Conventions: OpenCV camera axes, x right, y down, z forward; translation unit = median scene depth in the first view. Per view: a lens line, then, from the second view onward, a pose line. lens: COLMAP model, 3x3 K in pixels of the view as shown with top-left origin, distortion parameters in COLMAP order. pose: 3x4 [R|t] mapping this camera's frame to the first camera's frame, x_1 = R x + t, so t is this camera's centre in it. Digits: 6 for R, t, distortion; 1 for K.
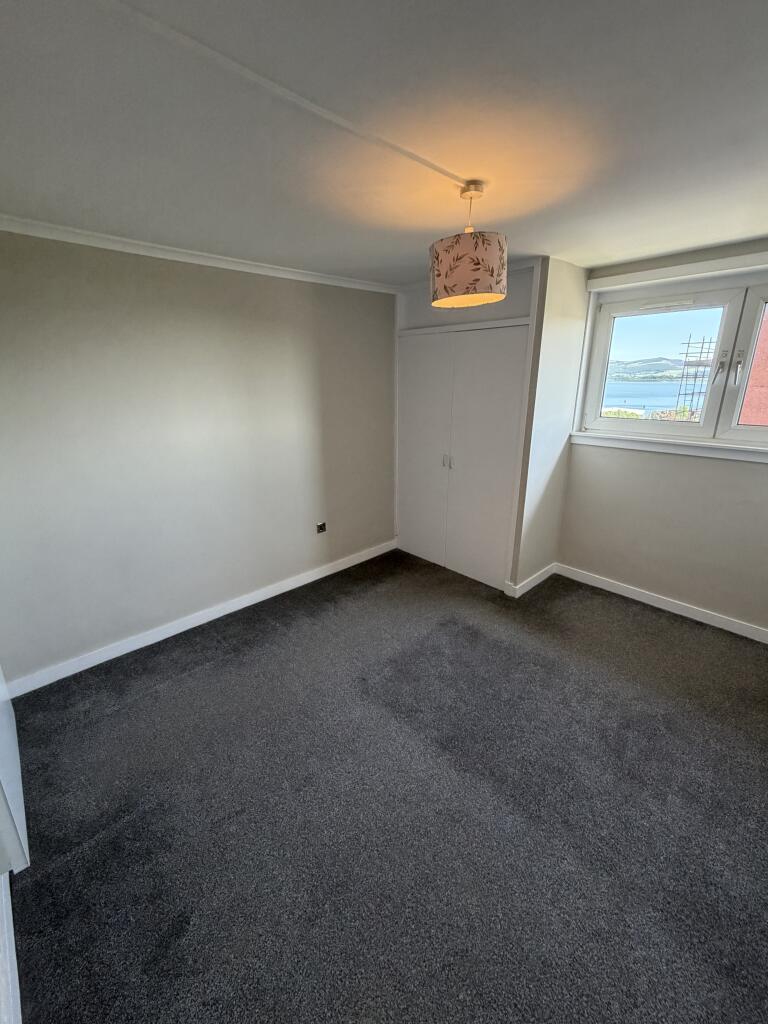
lens RADIAL K [[415.1, 0, 384.0], [0, 415.1, 512.0], [0, 0, 1]] dist [-0.000327, -0.000250]
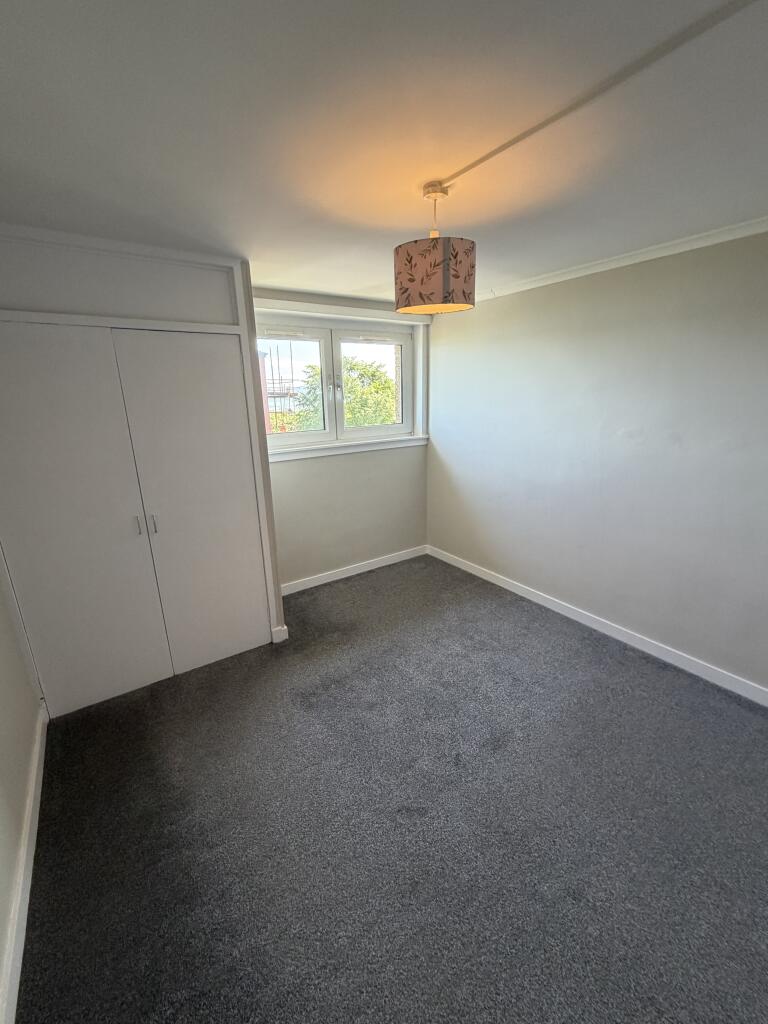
lens RADIAL K [[415.1, 0, 384.0], [0, 415.1, 512.0], [0, 0, 1]] dist [-0.000327, -0.000250]
pose [[0.159749, -0.272423, 0.948823, -0.525318], [0.329511, 0.920755, 0.208886, -0.201568], [-0.930539, 0.279279, 0.236856, 0.637228]]
